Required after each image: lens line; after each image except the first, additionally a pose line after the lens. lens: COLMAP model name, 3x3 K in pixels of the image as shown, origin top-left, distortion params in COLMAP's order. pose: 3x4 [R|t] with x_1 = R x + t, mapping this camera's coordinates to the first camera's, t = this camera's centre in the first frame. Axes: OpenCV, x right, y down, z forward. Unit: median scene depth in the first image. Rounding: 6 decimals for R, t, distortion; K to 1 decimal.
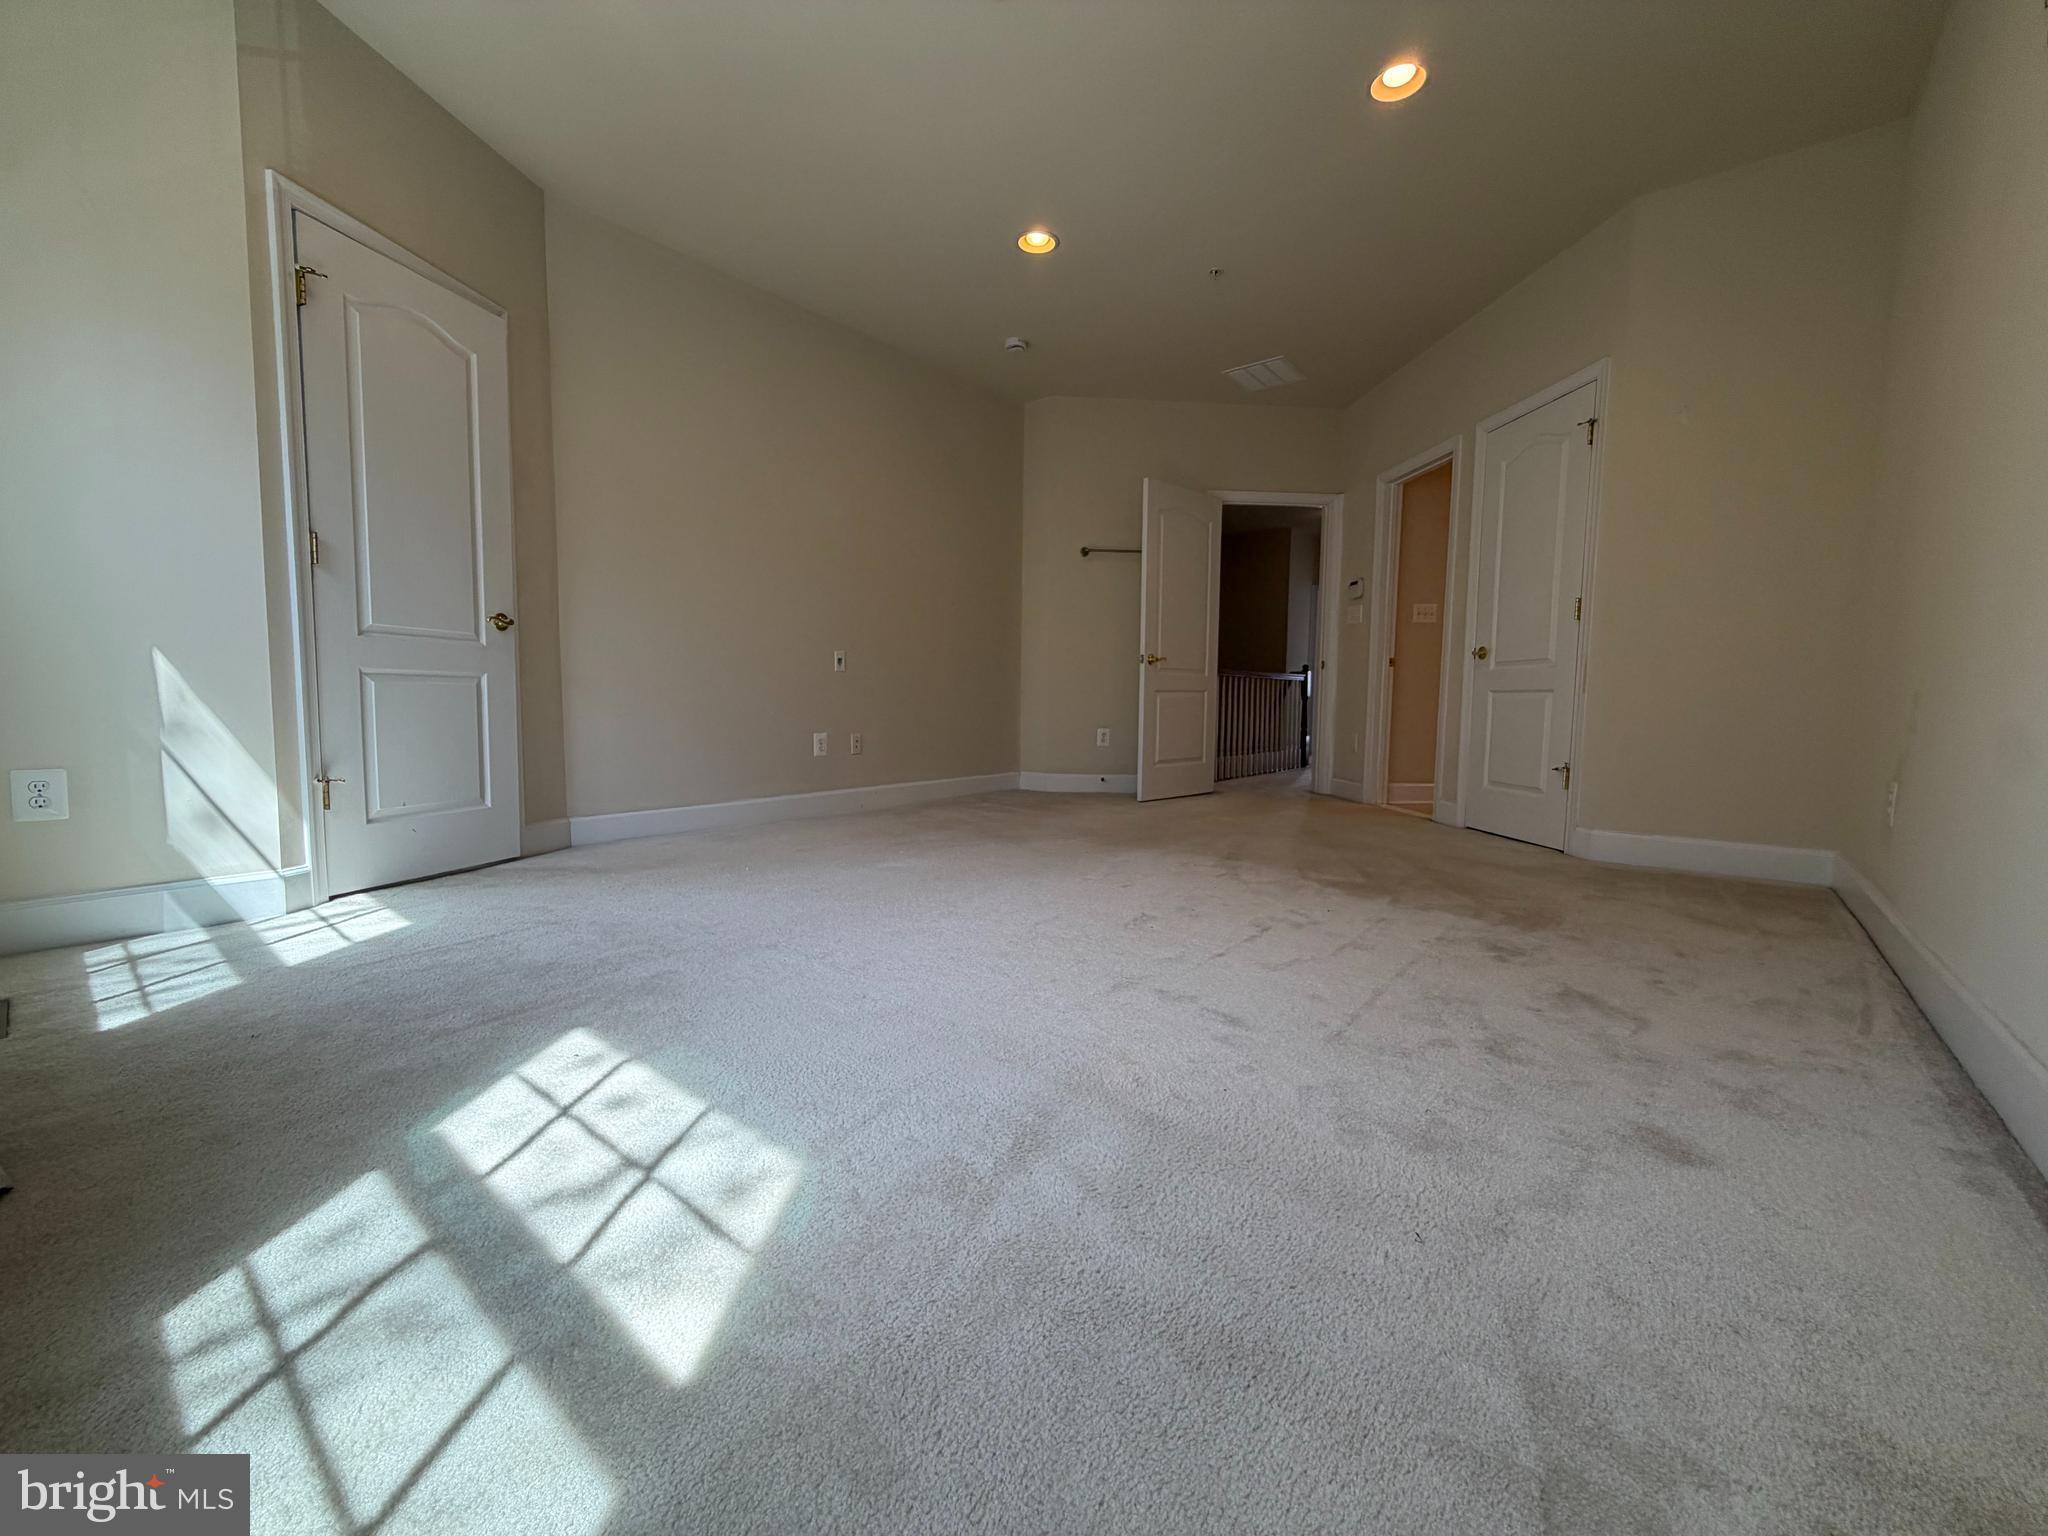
lens RADIAL K [[815.9, 0, 1019.7], [0, 815.9, 759.3], [0, 0, 1]] dist [0.000145, 0.000405]
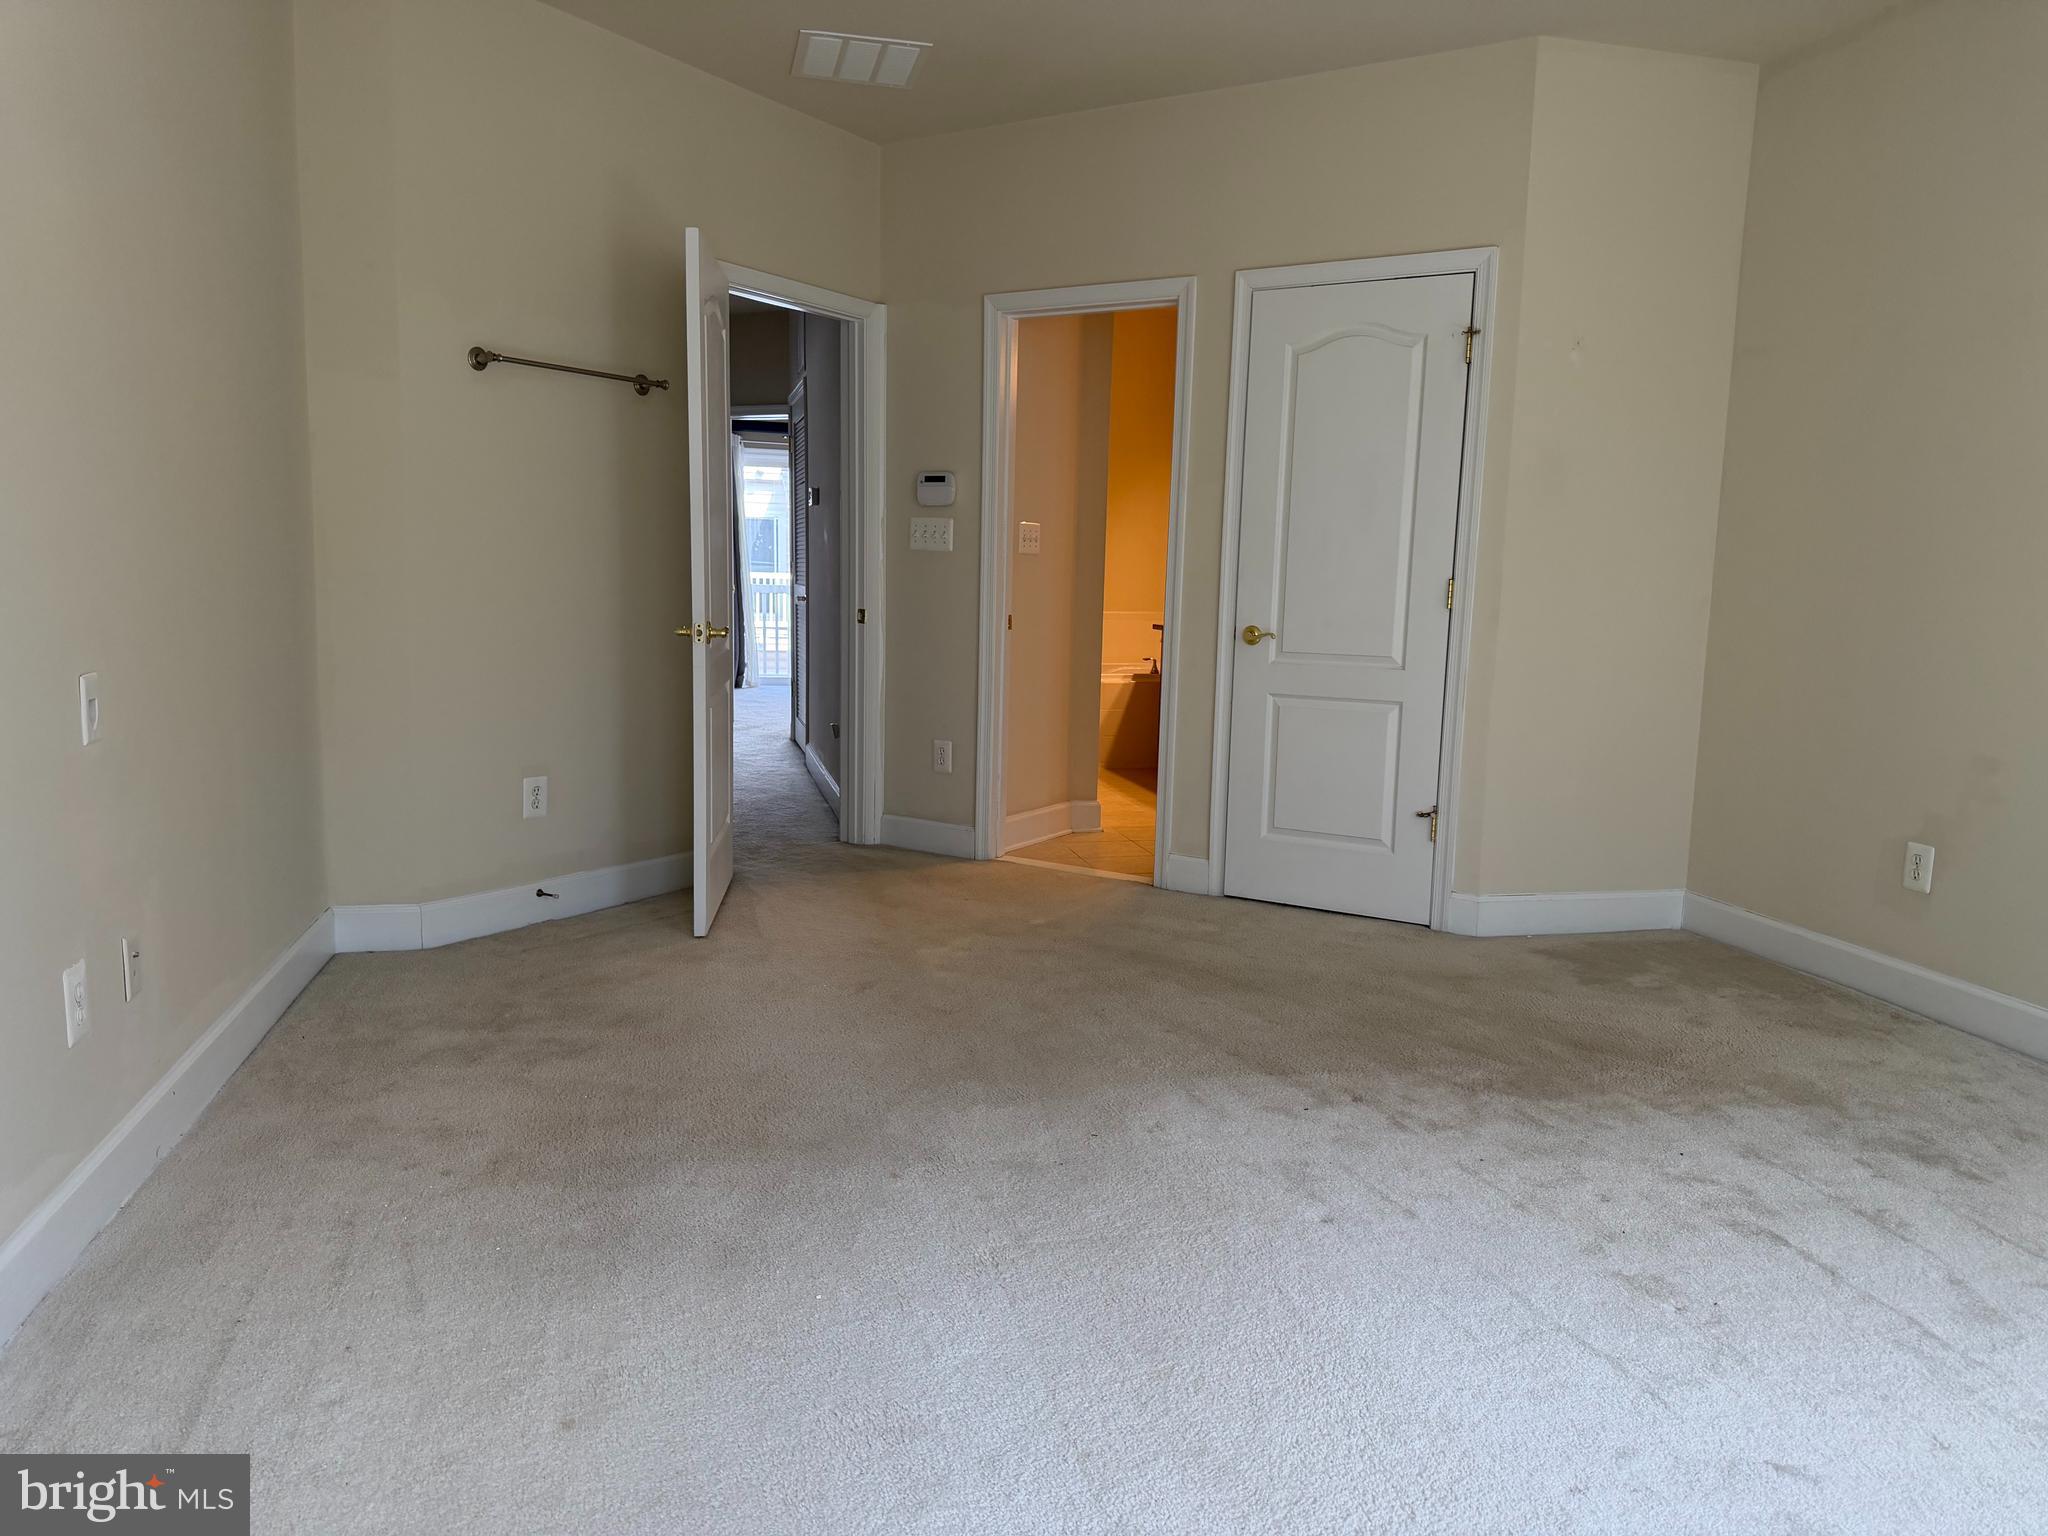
lens RADIAL K [[1420.2, 0, 1024.0], [0, 1420.2, 768.0], [0, 0, 1]] dist [0.098541, -0.138293]
pose [[0.598500, -0.109073, 0.793663, -0.839541], [0.041903, 0.993594, 0.104950, -0.270879], [-0.800026, -0.029556, 0.599237, 0.809927]]
